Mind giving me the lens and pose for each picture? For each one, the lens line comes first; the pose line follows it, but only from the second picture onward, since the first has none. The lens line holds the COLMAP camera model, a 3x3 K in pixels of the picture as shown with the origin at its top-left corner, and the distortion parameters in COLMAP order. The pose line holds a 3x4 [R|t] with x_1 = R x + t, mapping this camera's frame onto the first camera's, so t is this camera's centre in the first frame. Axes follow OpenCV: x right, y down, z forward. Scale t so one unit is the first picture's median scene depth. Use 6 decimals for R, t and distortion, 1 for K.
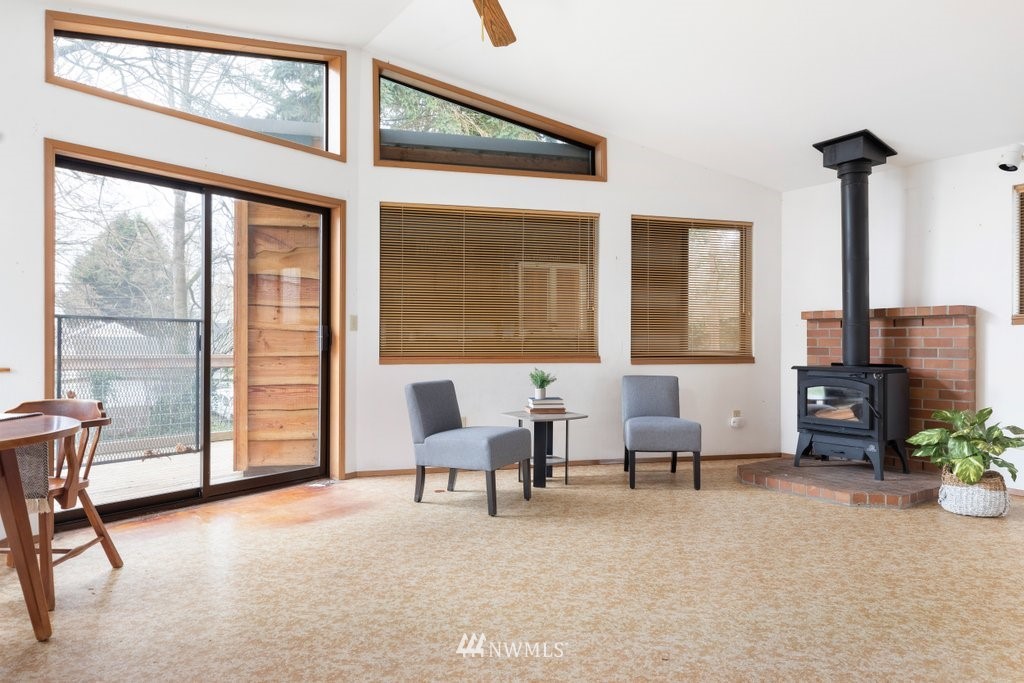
lens RADIAL K [[652.5, 0, 510.7], [0, 652.5, 348.8], [0, 0, 1]] dist [-0.000563, -0.000210]
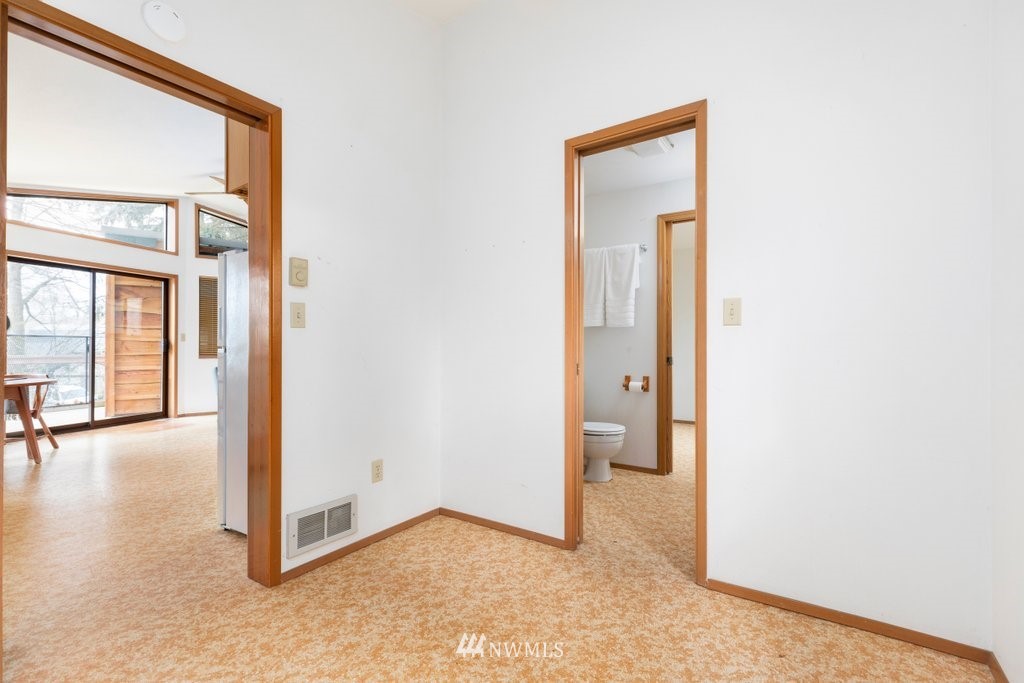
lens RADIAL K [[453.5, 0, 512.0], [0, 453.5, 341.5], [0, 0, 1]] dist [-0.000631, -0.000111]
pose [[0.911233, 0.000349, 0.411891, 0.098812], [-0.000416, 1.000000, 0.000075, -0.028345], [-0.411891, -0.000240, 0.911233, -0.651176]]
